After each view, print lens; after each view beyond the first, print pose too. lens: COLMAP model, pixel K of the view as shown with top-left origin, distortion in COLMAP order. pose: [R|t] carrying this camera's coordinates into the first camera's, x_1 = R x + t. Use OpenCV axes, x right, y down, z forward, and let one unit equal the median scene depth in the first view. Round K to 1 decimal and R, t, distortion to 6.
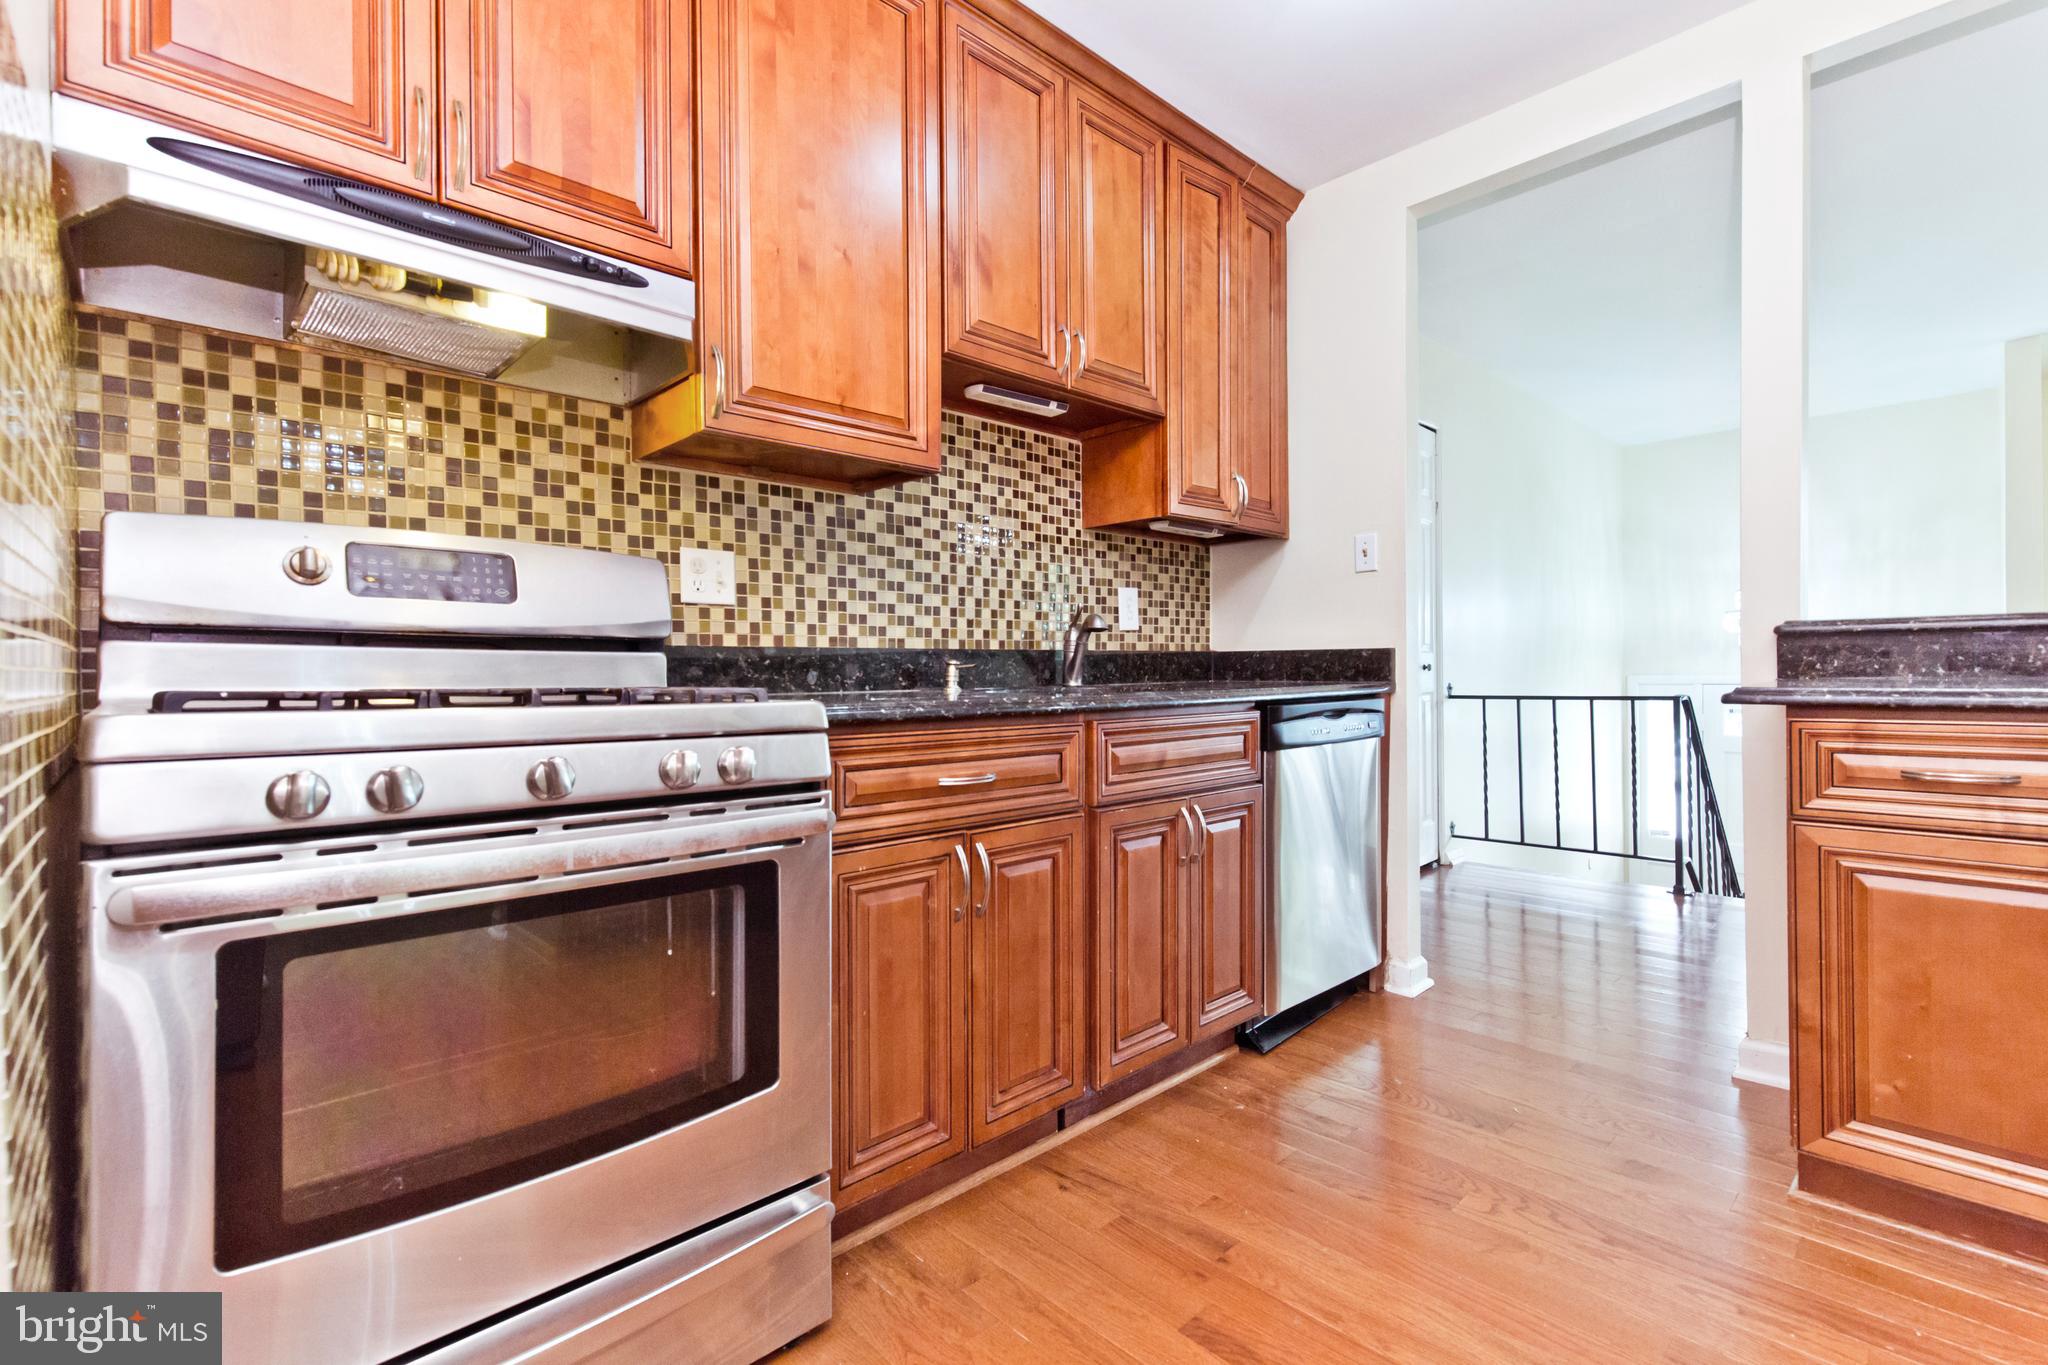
lens RADIAL K [[1027.4, 0, 704.3], [0, 1027.4, 686.1], [0, 0, 1]] dist [-0.000905, 0.002659]
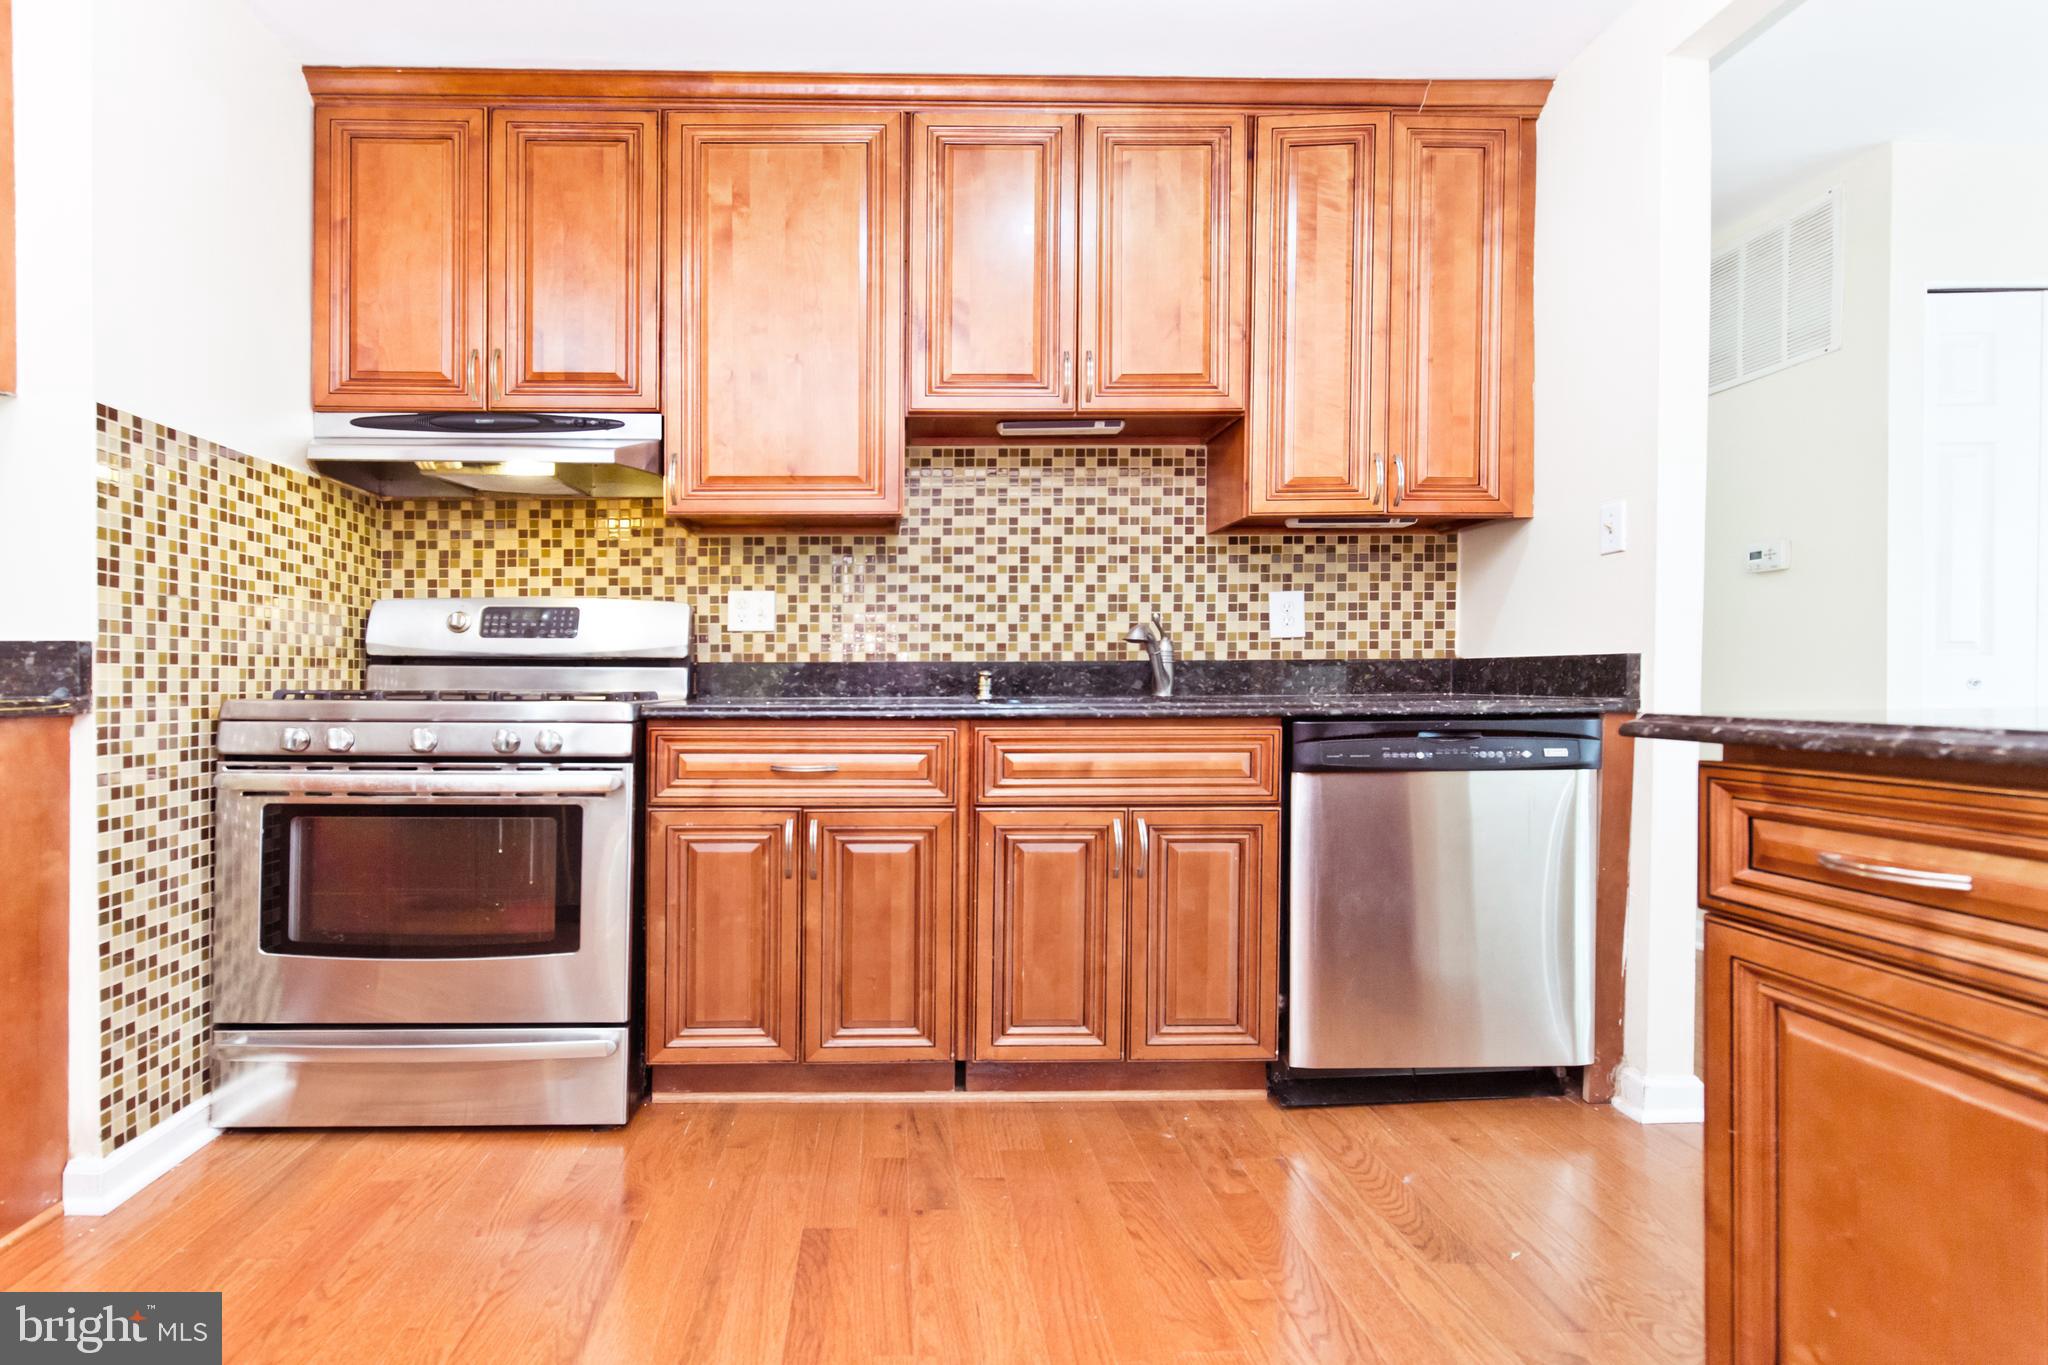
lens RADIAL K [[975.5, 0, 974.6], [0, 975.5, 695.1], [0, 0, 1]] dist [0.004633, -0.003009]
pose [[0.759044, 0.019776, -0.650739, 1.003346], [-0.010573, 0.999781, 0.018051, -0.019543], [0.650954, -0.006821, 0.759087, 0.190782]]
